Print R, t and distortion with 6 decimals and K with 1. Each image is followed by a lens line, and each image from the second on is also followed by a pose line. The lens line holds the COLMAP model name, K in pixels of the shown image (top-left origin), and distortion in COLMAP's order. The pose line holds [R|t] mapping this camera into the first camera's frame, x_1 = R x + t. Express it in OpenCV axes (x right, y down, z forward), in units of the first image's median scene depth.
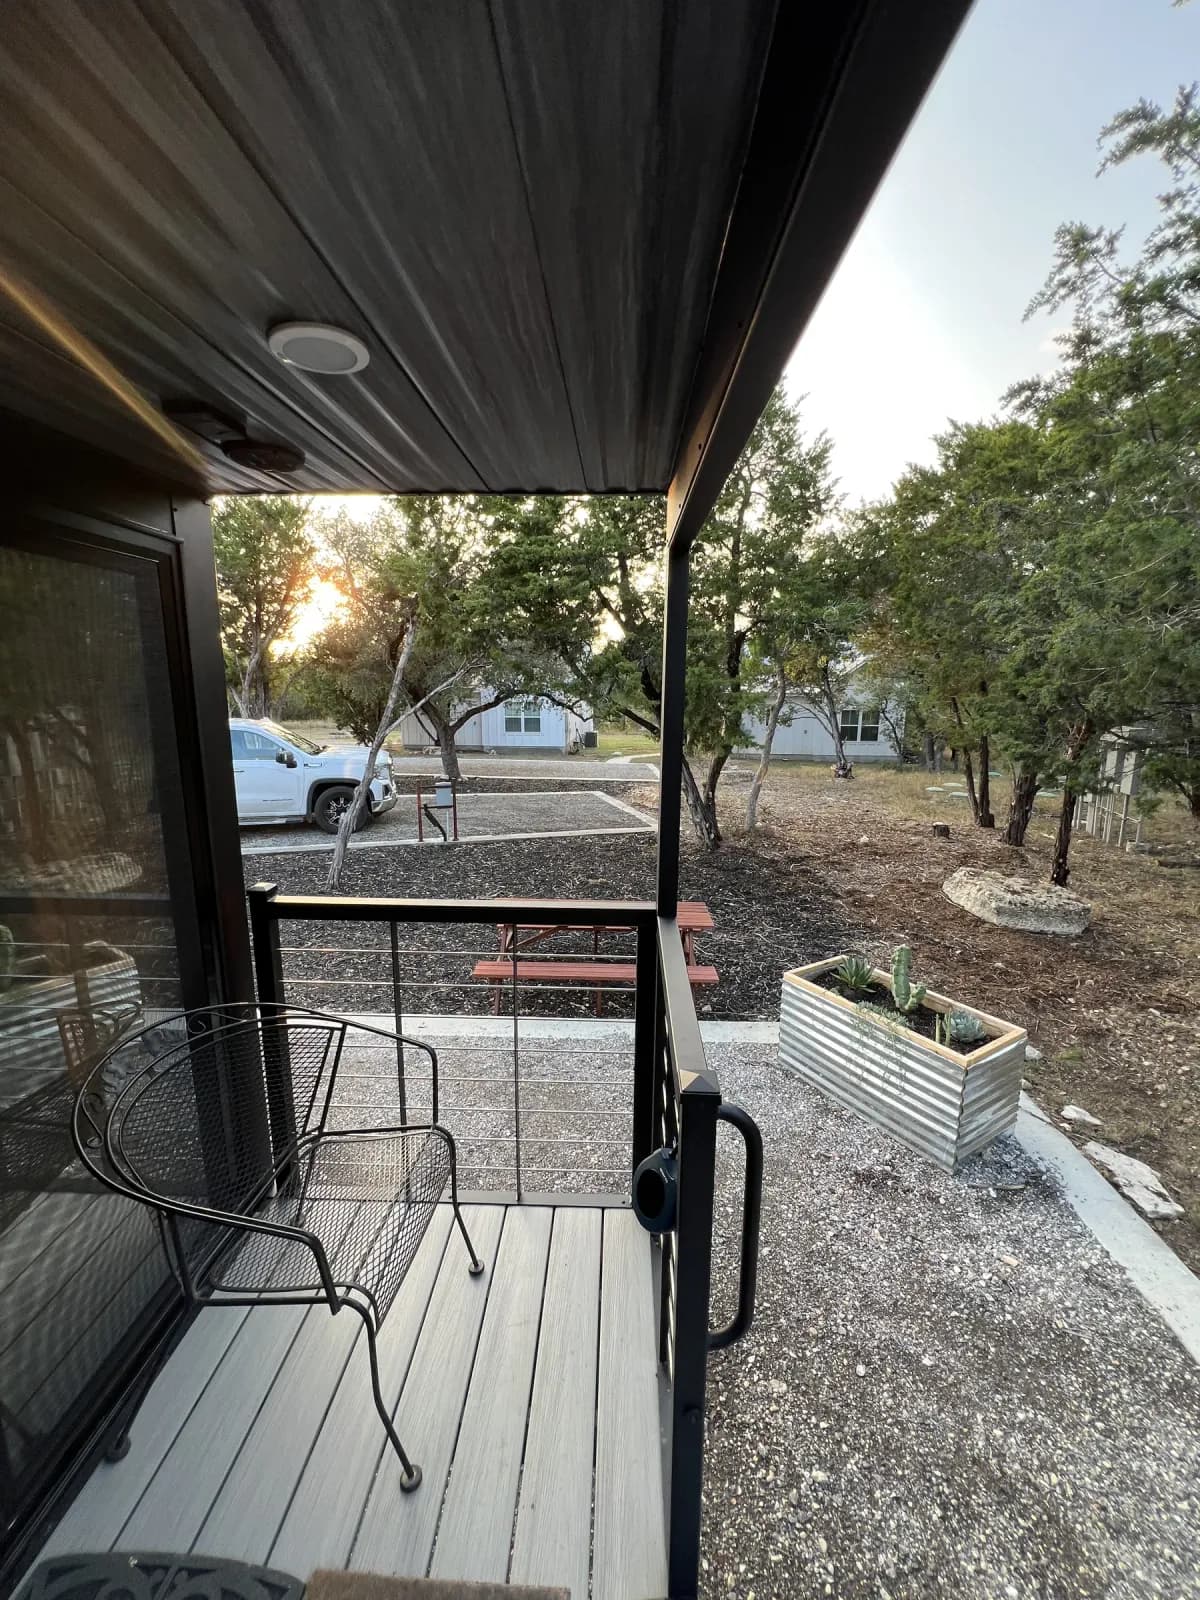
lens RADIAL K [[645.2, 0, 603.3], [0, 645.2, 797.3], [0, 0, 1]] dist [-0.002136, -0.000329]
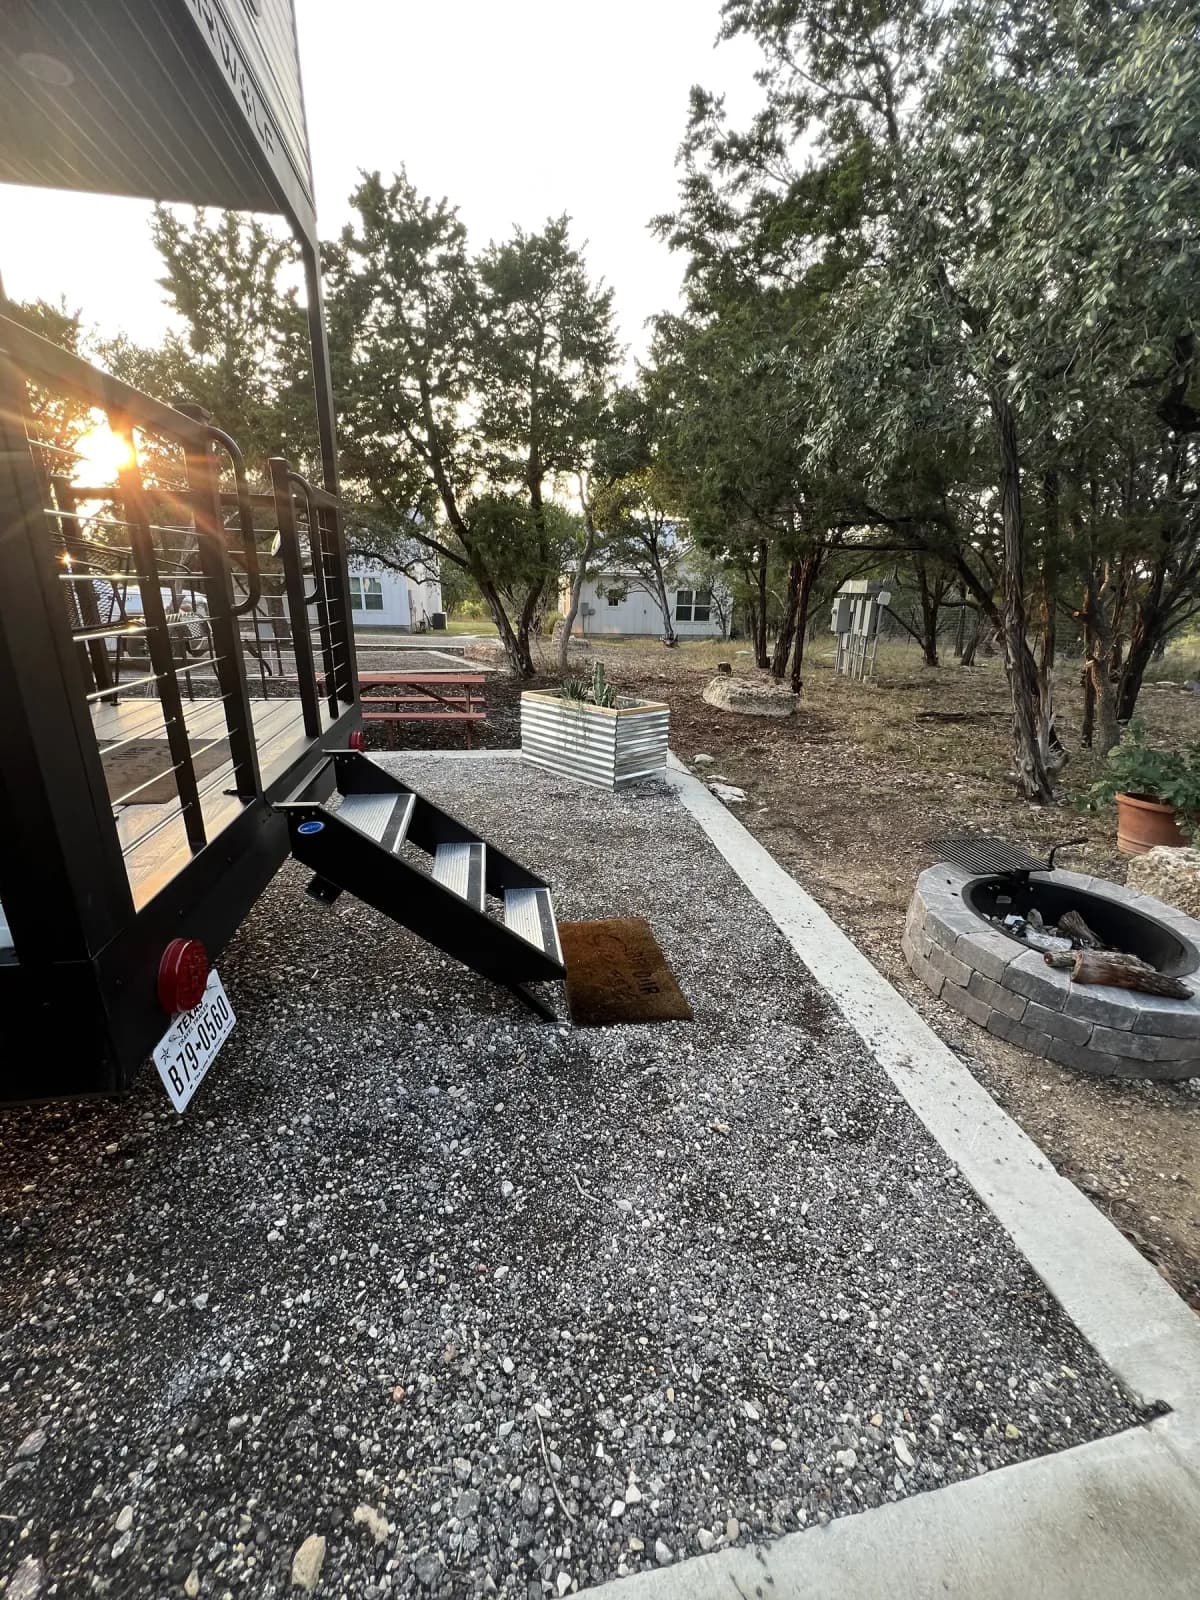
lens RADIAL K [[645.2, 0, 608.2], [0, 645.2, 799.8], [0, 0, 1]] dist [-0.002136, -0.000329]
pose [[0.978686, -0.046978, 0.199918, 0.217256], [0.017311, 0.988891, 0.147629, 0.366606], [-0.204632, -0.141022, 0.968627, -0.457942]]
